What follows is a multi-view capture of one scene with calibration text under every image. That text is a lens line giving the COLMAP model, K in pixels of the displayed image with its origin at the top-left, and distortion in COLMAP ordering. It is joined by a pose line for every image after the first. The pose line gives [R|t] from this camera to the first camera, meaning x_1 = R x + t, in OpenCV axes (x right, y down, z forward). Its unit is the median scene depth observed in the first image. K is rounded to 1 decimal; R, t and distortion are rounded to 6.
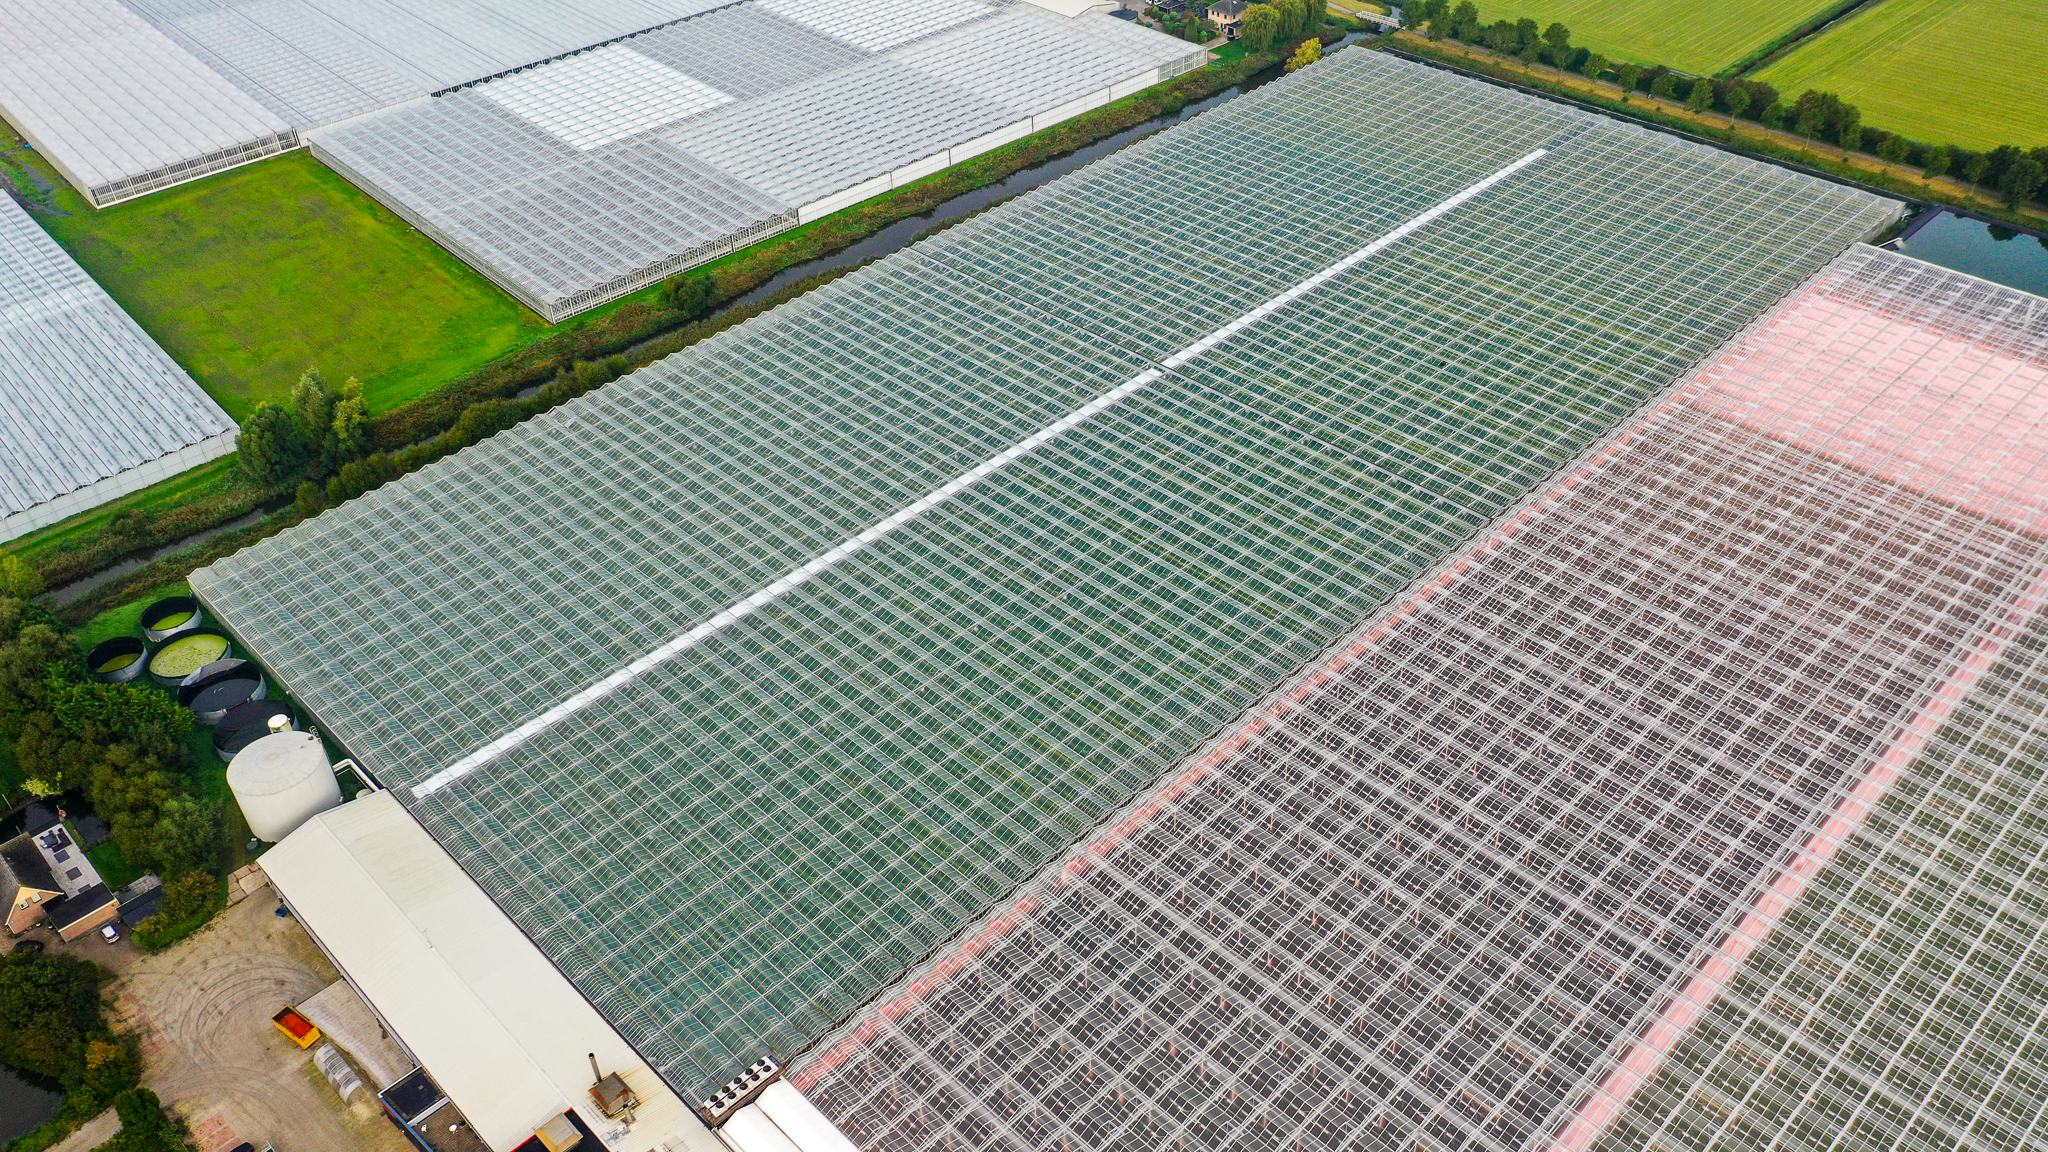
lens RADIAL K [[1565.6, 0, 1024.0], [0, 1565.6, 576.0], [0, 0, 1]] dist [-0.009338, -0.001308]
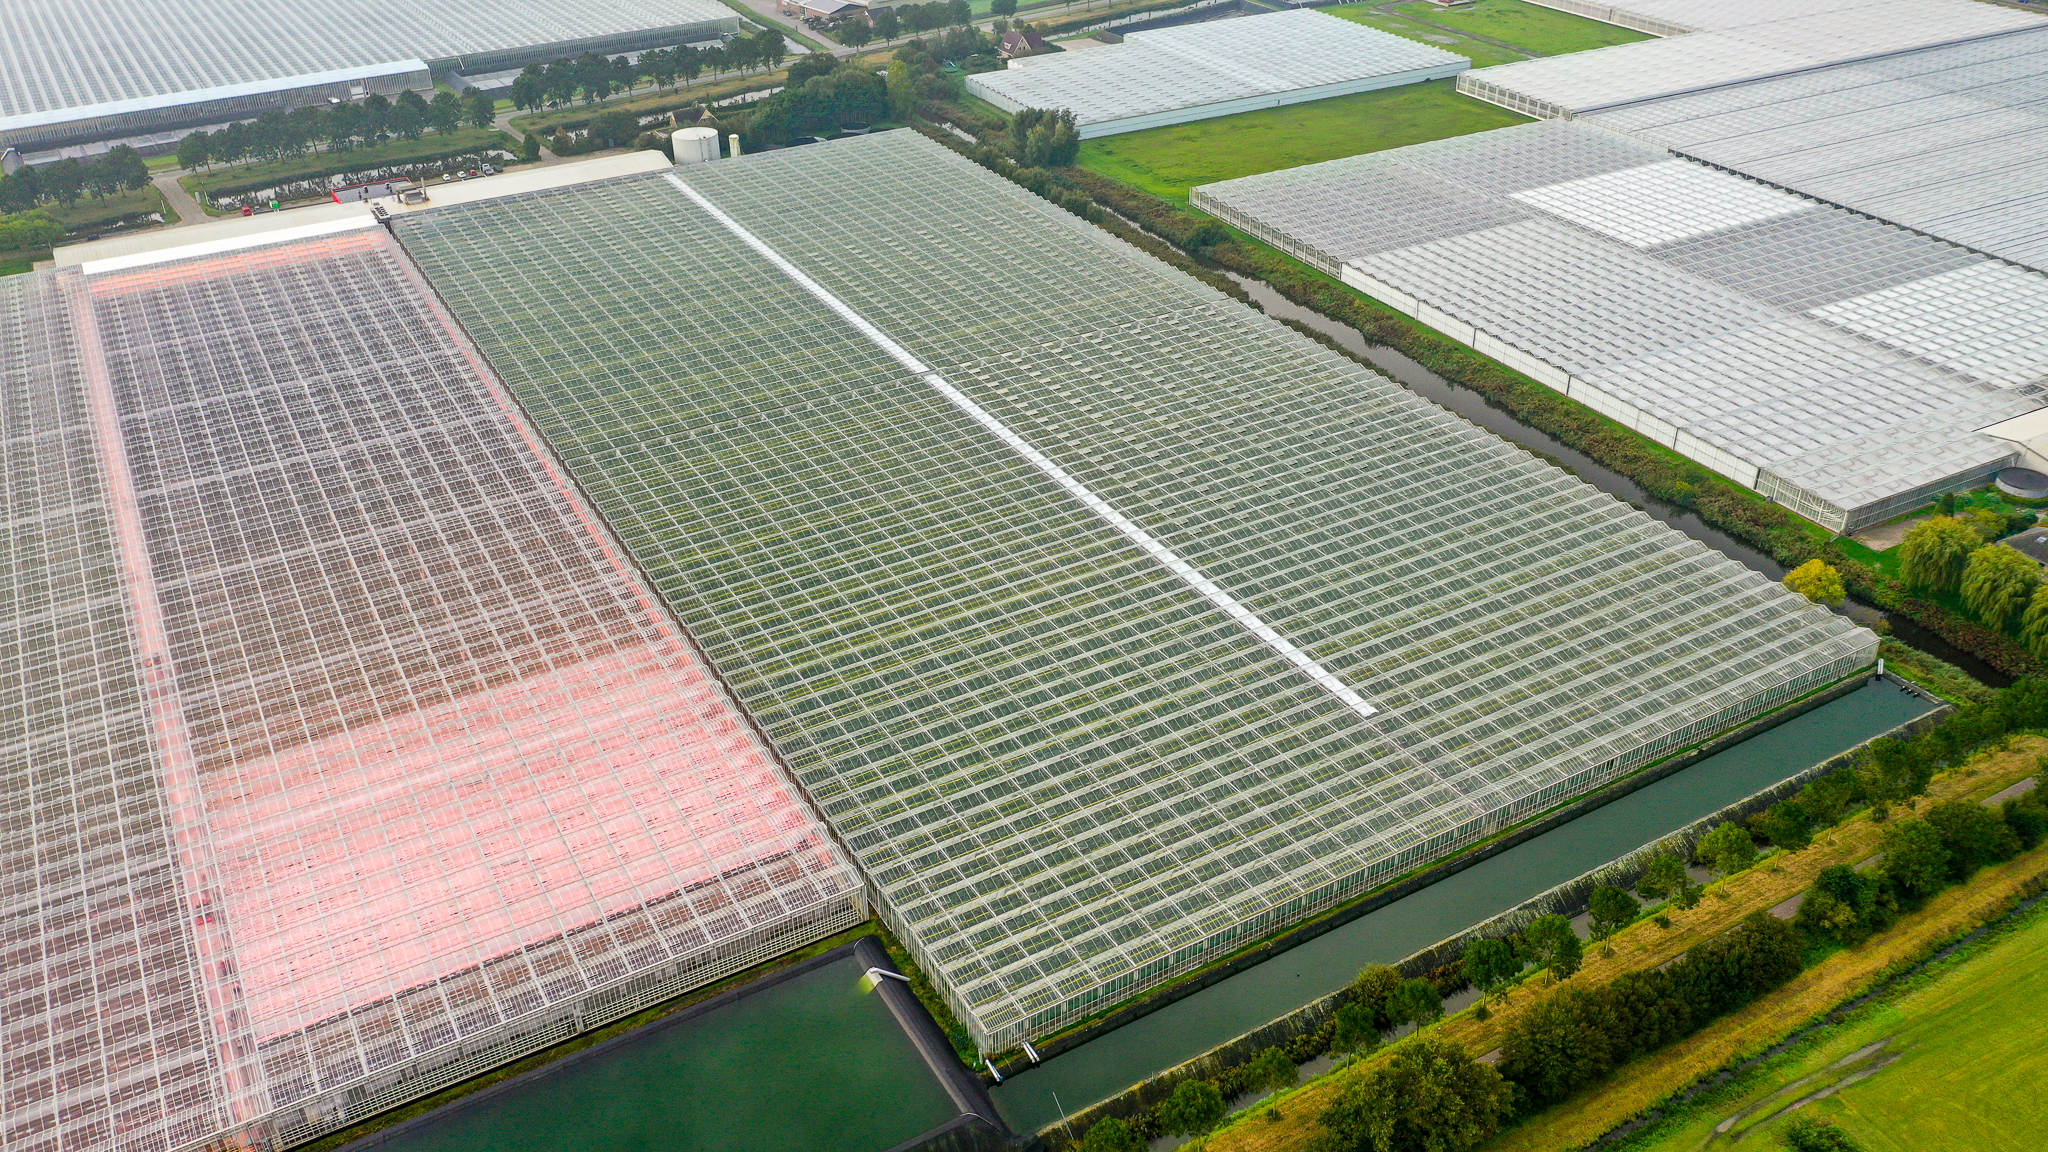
lens RADIAL K [[1702.4, 0, 1024.0], [0, 1702.4, 576.0], [0, 0, 1]] dist [0.005153, 0.002086]
pose [[-0.254253, 0.510157, -0.821641, 0.789210], [-0.594620, 0.587559, 0.548818, -0.528153], [0.762747, 0.628103, 0.153961, 0.734471]]
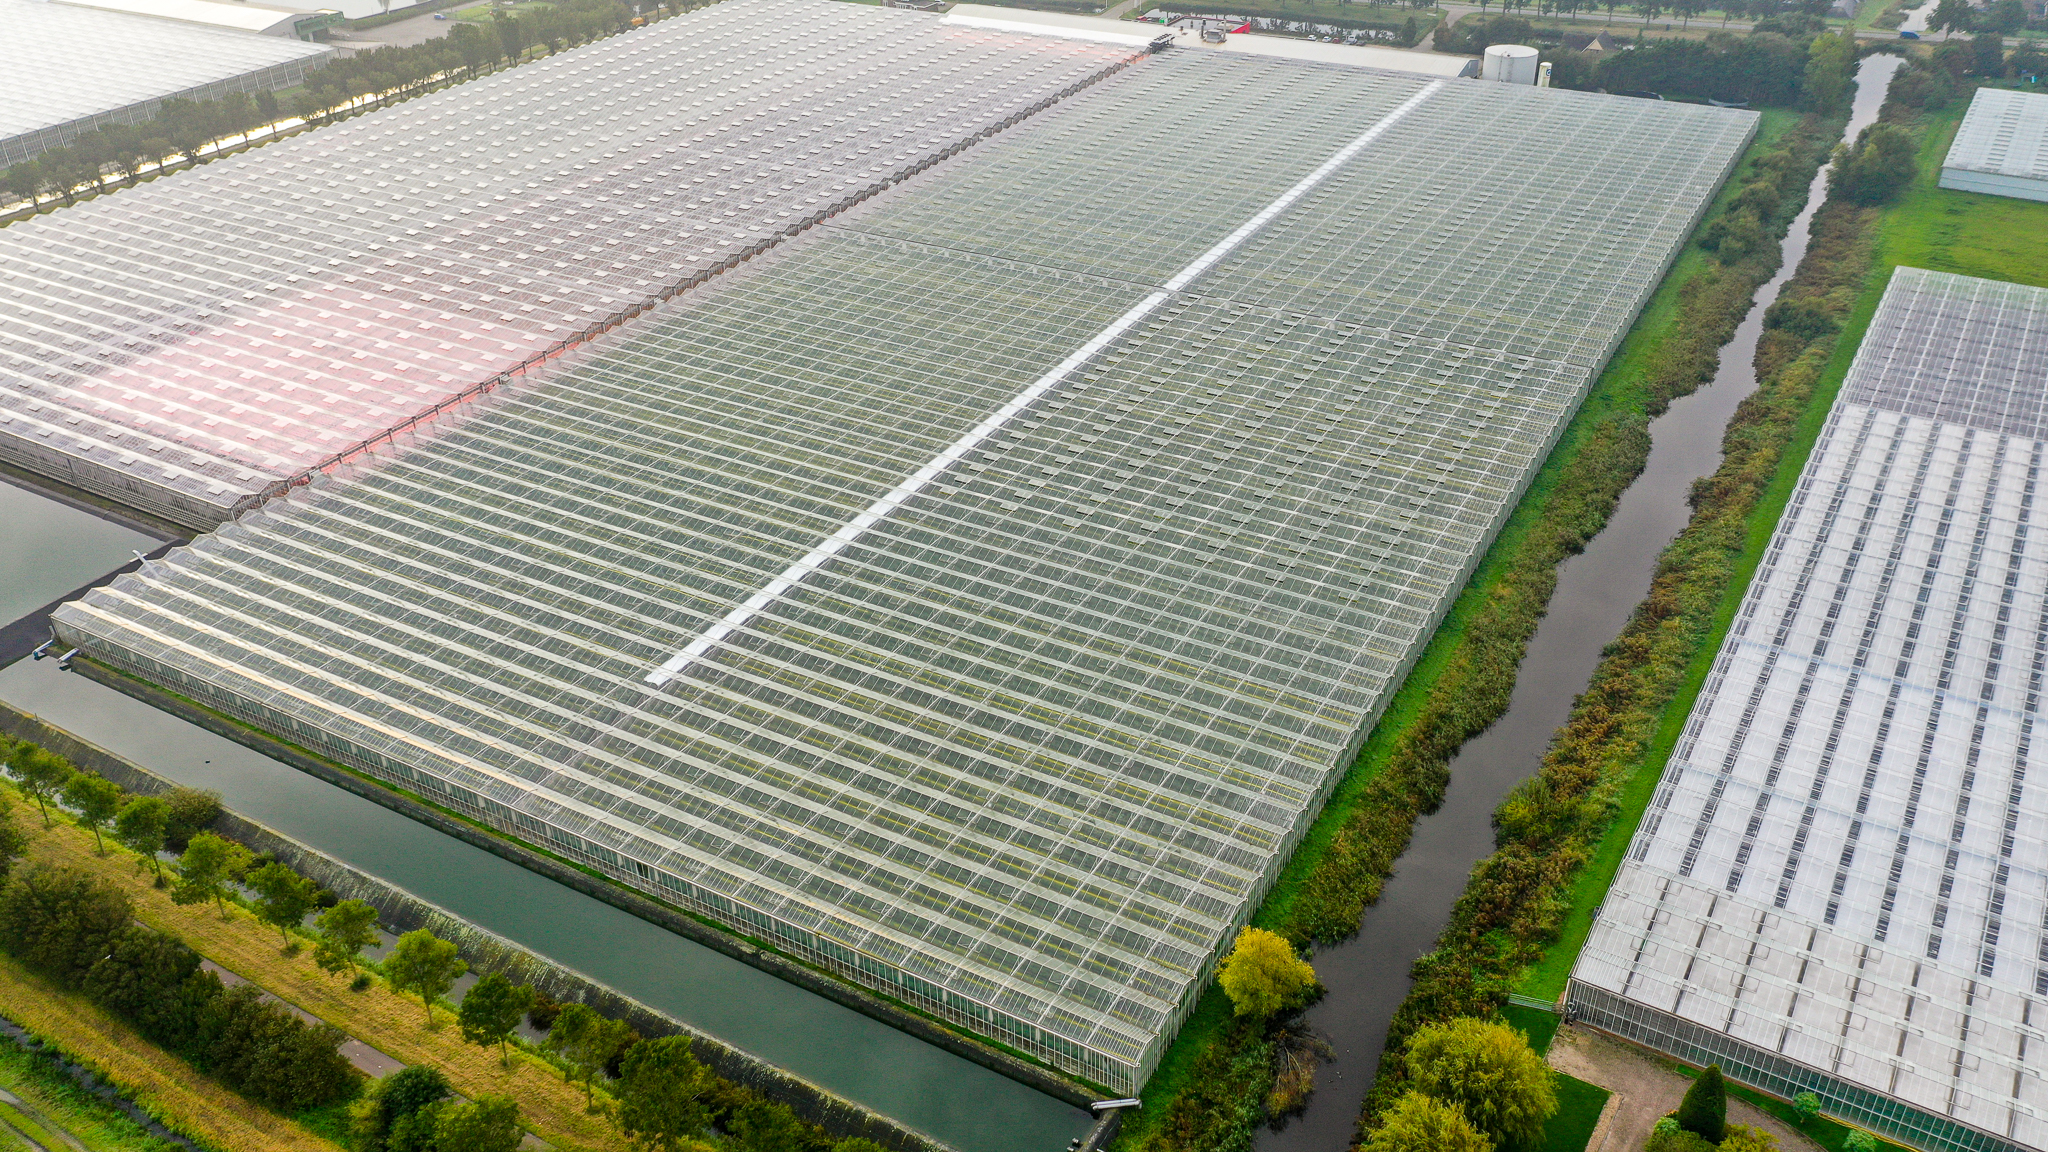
lens RADIAL K [[1702.4, 0, 1024.0], [0, 1702.4, 576.0], [0, 0, 1]] dist [0.005153, 0.002086]
pose [[-0.969000, 0.158411, -0.189593, 0.297994], [-0.121803, 0.361344, 0.924443, -0.715517], [0.214950, 0.918878, -0.330847, 1.091703]]
